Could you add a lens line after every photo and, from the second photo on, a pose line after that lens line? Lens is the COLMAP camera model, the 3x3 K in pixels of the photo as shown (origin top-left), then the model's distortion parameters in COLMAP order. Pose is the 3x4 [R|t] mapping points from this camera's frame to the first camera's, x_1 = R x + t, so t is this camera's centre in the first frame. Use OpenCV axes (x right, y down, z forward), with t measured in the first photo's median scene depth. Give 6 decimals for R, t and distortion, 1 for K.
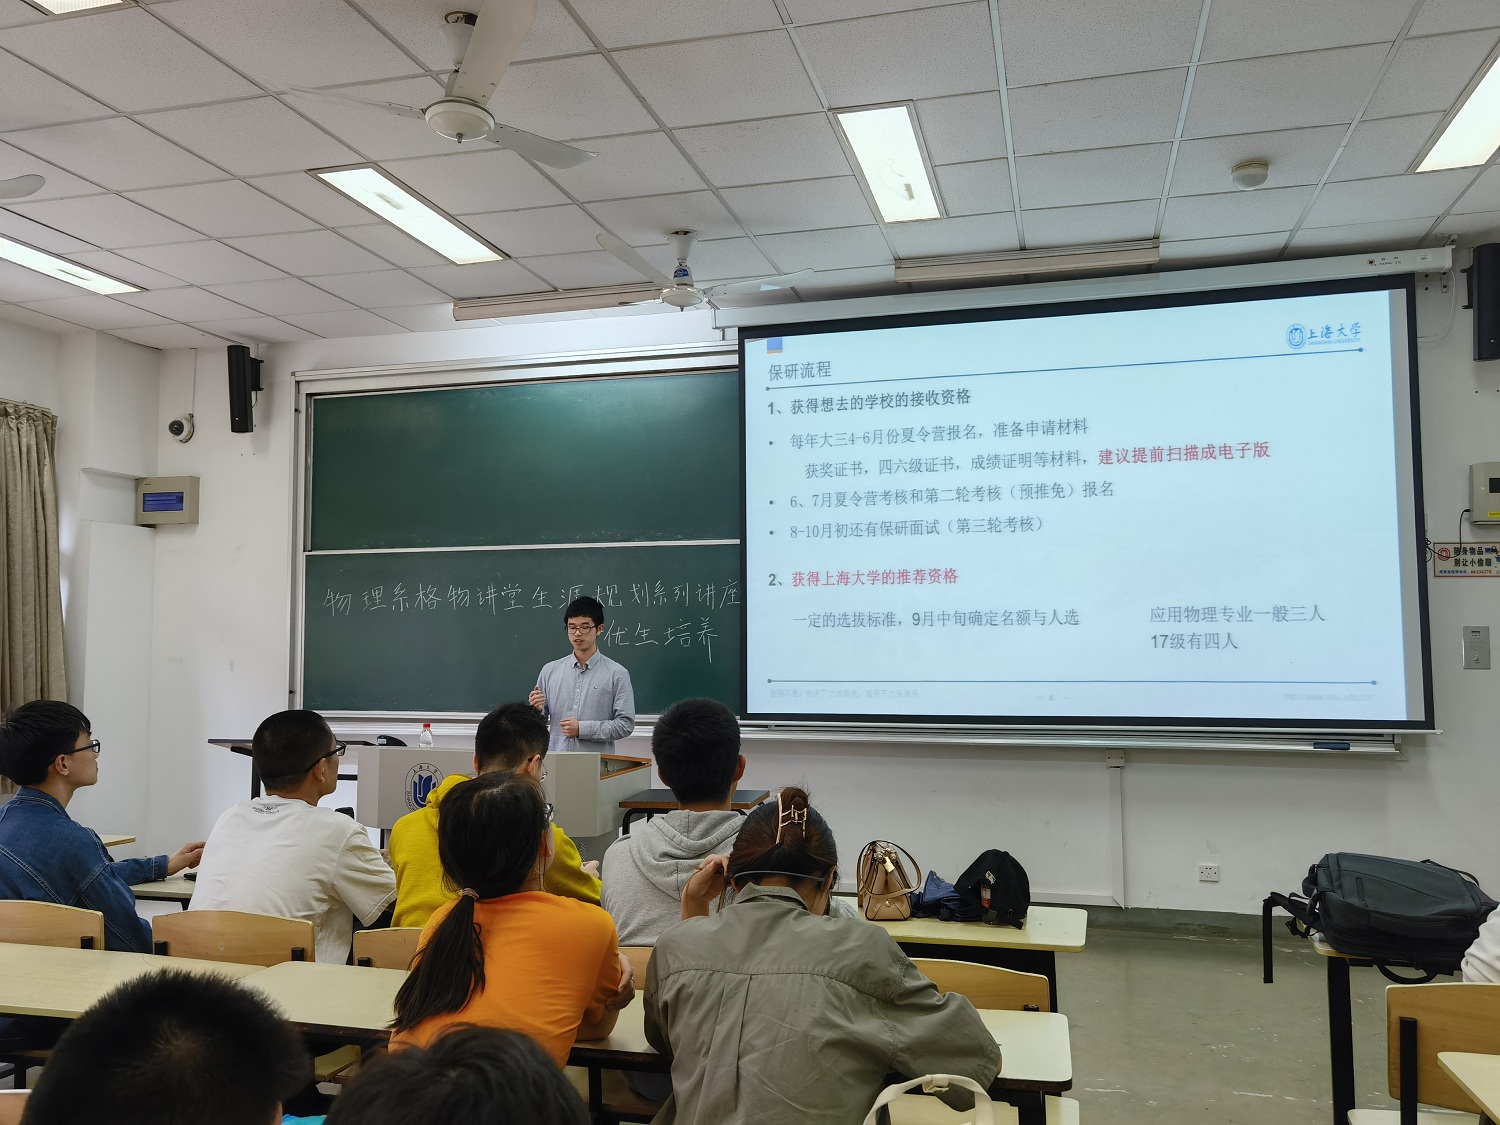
lens RADIAL K [[1192.3, 0, 750.0], [0, 1192.3, 562.5], [0, 0, 1]] dist [0.048513, 0.001728]
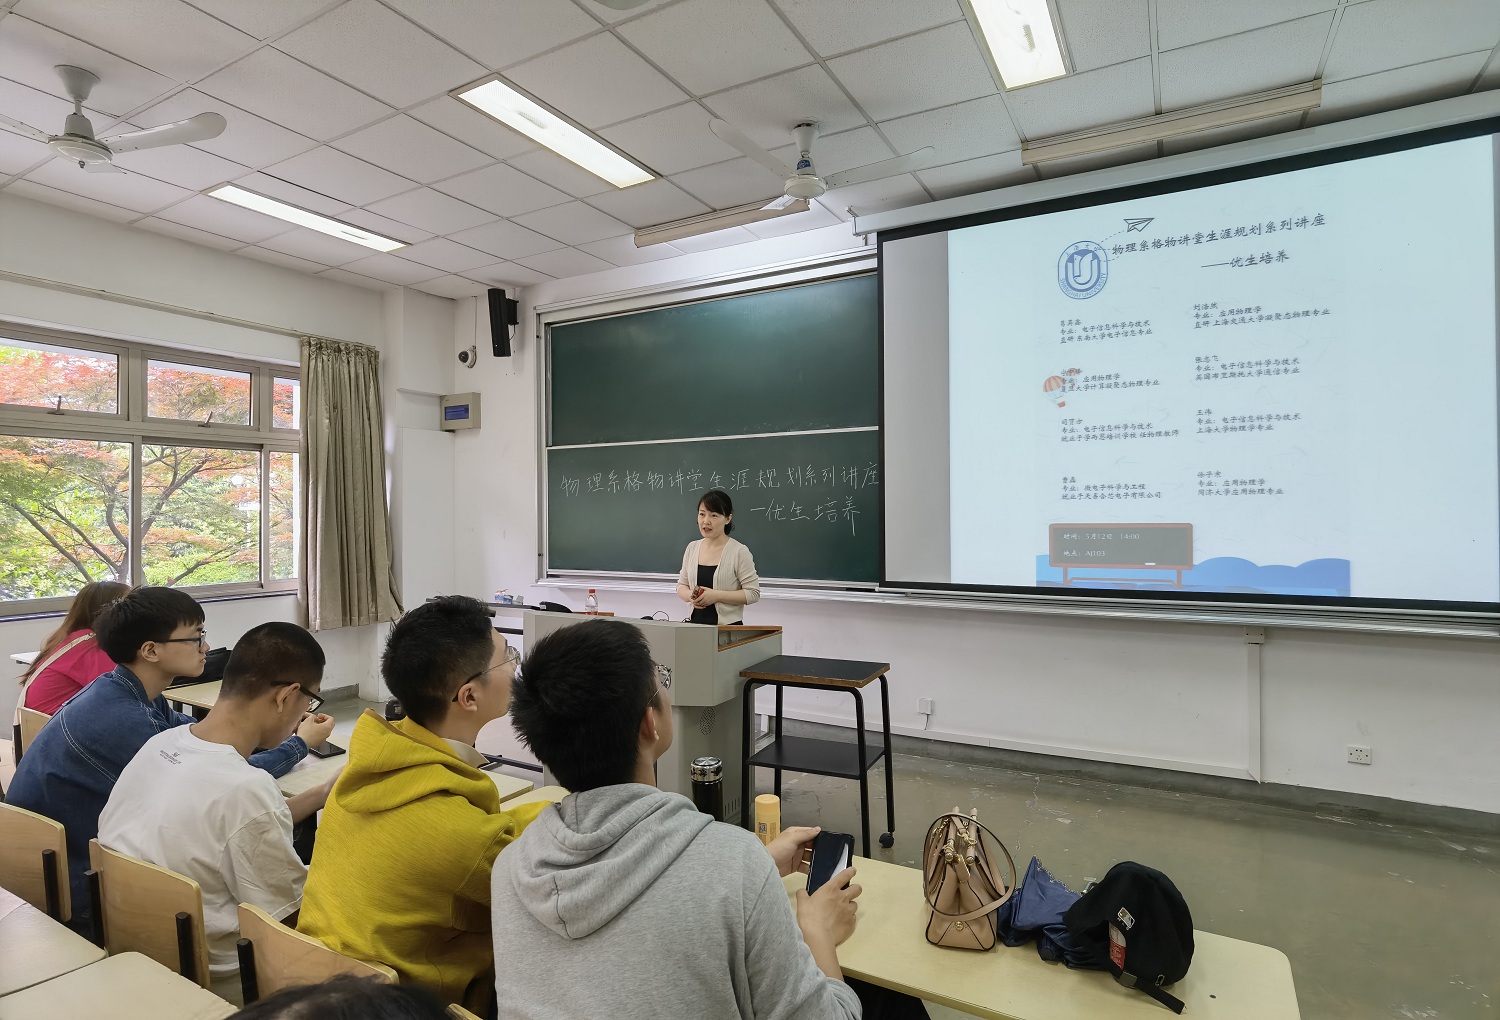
lens RADIAL K [[804.2, 0, 750.5], [0, 804.2, 503.7], [0, 0, 1]] dist [-0.059214, 0.042925]
pose [[0.972220, -0.005041, -0.234015, 0.047786], [0.018257, 0.998355, 0.054347, 0.010366], [0.233356, -0.057110, 0.970713, 0.249986]]
